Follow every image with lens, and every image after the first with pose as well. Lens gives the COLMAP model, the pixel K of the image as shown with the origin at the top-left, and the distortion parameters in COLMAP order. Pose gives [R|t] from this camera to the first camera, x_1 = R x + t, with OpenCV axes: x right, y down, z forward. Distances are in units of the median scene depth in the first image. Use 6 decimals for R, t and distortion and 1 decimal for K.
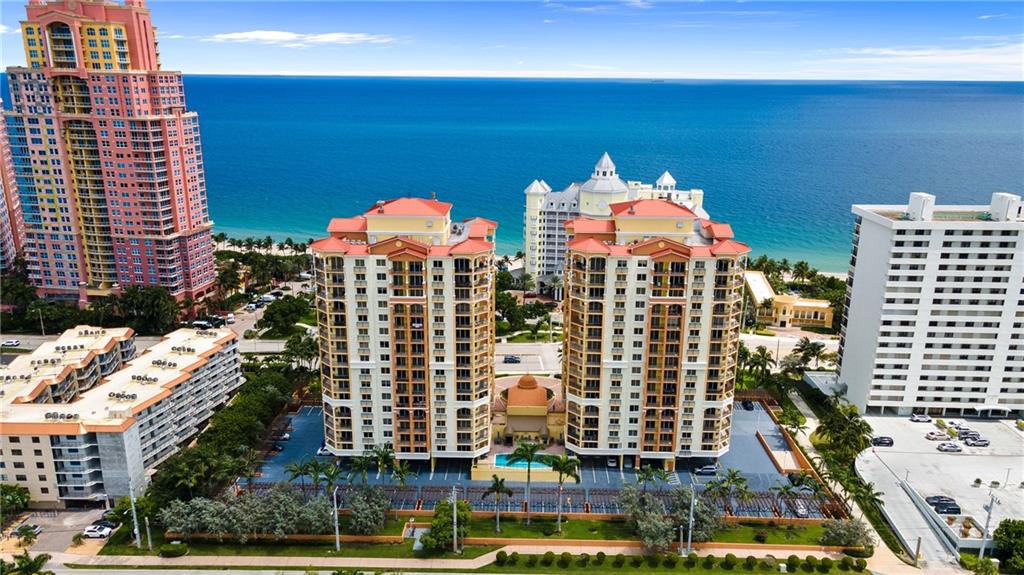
lens RADIAL K [[751.1, 0, 512.0], [0, 751.1, 287.5], [0, 0, 1]] dist [0.059056, 0.002347]
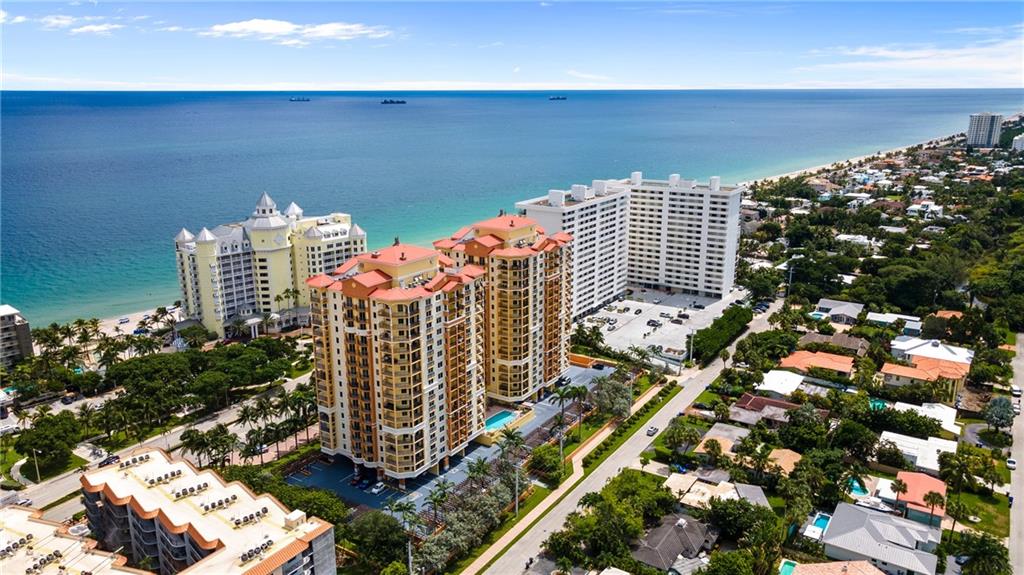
lens RADIAL K [[751.1, 0, 512.0], [0, 751.1, 287.5], [0, 0, 1]] dist [0.059056, 0.002347]
pose [[0.521508, -0.230783, 0.821443, -1.025979], [0.239292, 0.963650, 0.118817, -0.153586], [-0.819005, 0.134601, 0.557776, 0.210403]]
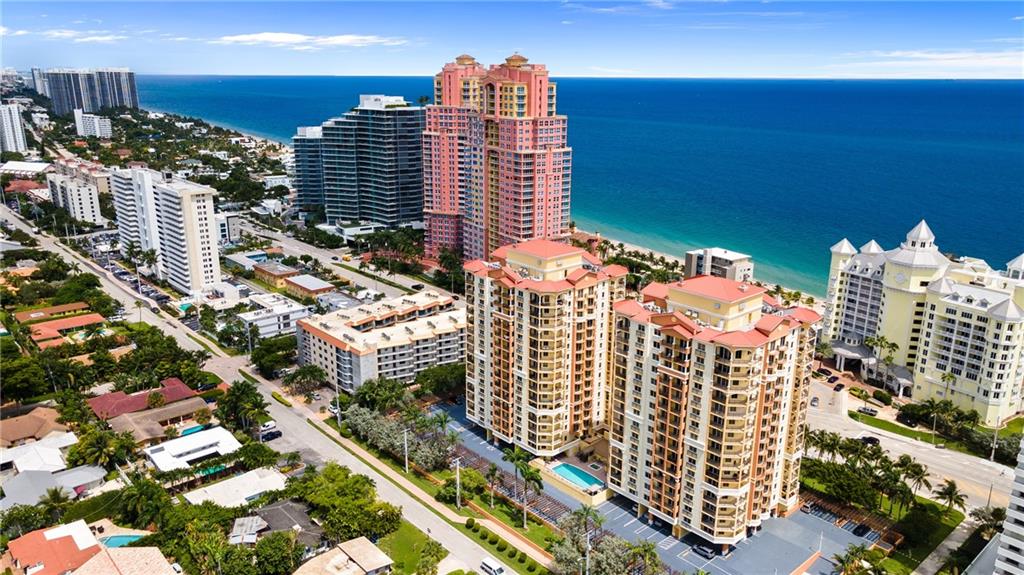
lens RADIAL K [[751.1, 0, 512.0], [0, 751.1, 287.5], [0, 0, 1]] dist [0.059056, 0.002347]
pose [[0.686974, 0.198980, -0.698909, 0.722141], [-0.201733, 0.976198, 0.079636, -0.130257], [0.698119, 0.086285, 0.710763, 0.078251]]
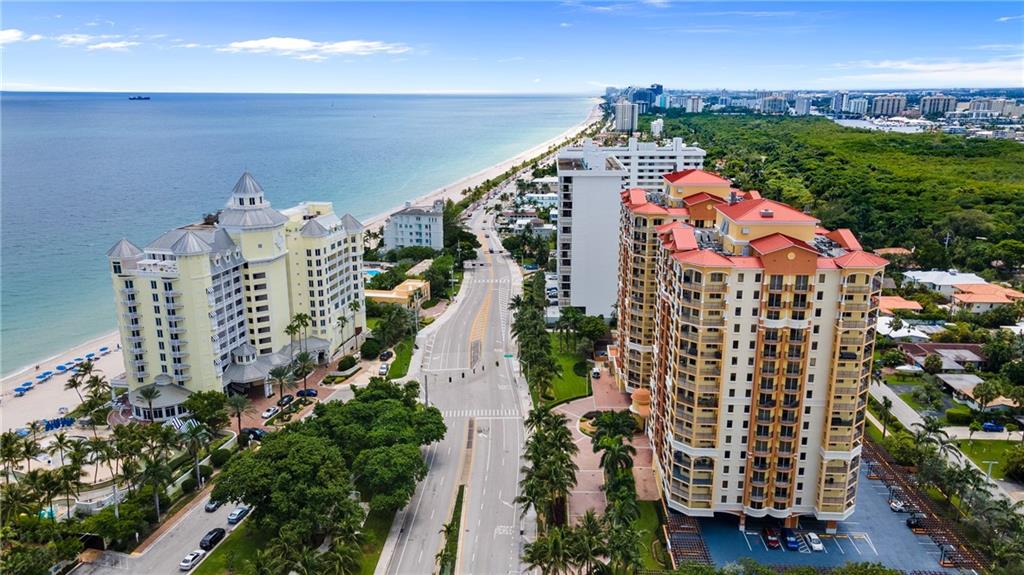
lens RADIAL K [[751.1, 0, 512.0], [0, 751.1, 287.5], [0, 0, 1]] dist [0.059056, 0.002347]
pose [[0.022596, -0.264123, 0.964224, -0.976705], [0.275216, 0.928849, 0.247983, -0.312671], [-0.961117, 0.259767, 0.093679, 1.213476]]
